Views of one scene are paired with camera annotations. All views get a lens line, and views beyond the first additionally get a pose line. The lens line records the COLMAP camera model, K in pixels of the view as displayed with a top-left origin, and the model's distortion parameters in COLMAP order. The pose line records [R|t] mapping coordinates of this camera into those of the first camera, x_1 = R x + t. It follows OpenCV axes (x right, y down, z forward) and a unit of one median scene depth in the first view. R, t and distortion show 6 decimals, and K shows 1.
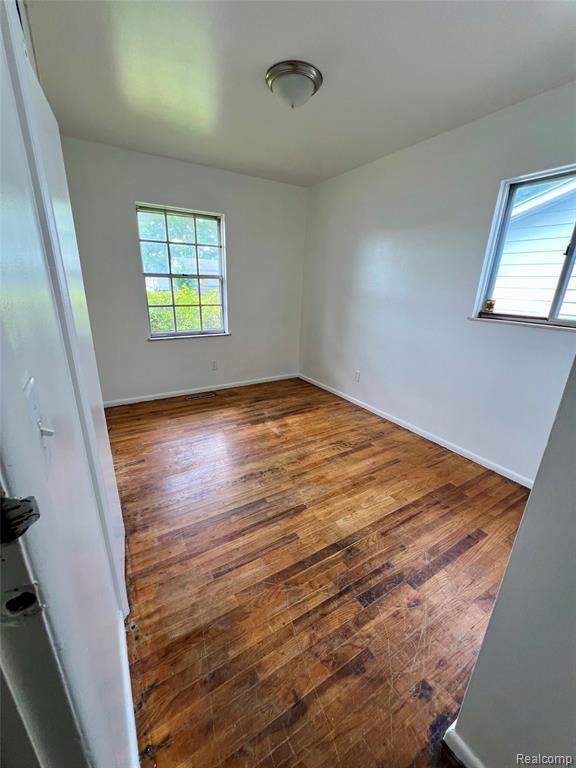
lens RADIAL K [[310.6, 0, 286.9], [0, 310.6, 384.5], [0, 0, 1]] dist [0.001969, 0.000833]
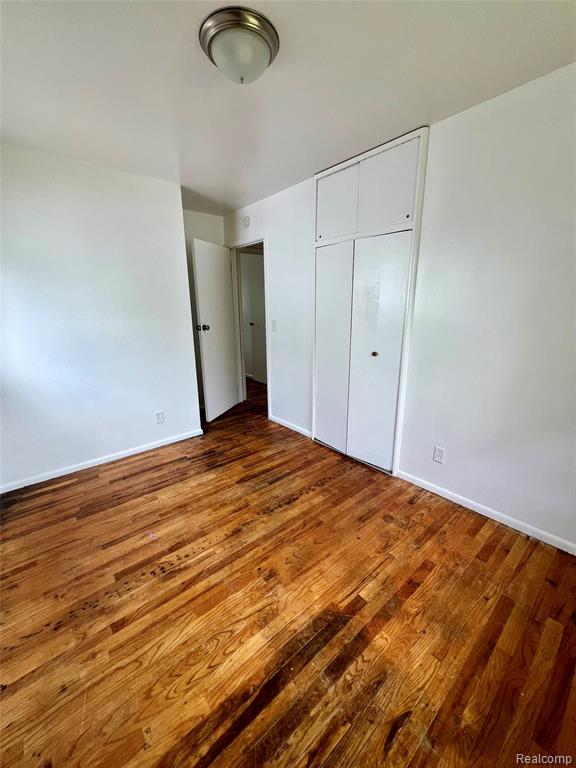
lens RADIAL K [[310.6, 0, 287.4], [0, 310.6, 383.2], [0, 0, 1]] dist [0.001969, 0.000833]
pose [[-0.987952, 0.025348, -0.152673, 0.034088], [-0.061387, 0.841390, 0.536931, -0.588434], [0.142068, 0.539834, -0.829696, 1.690237]]
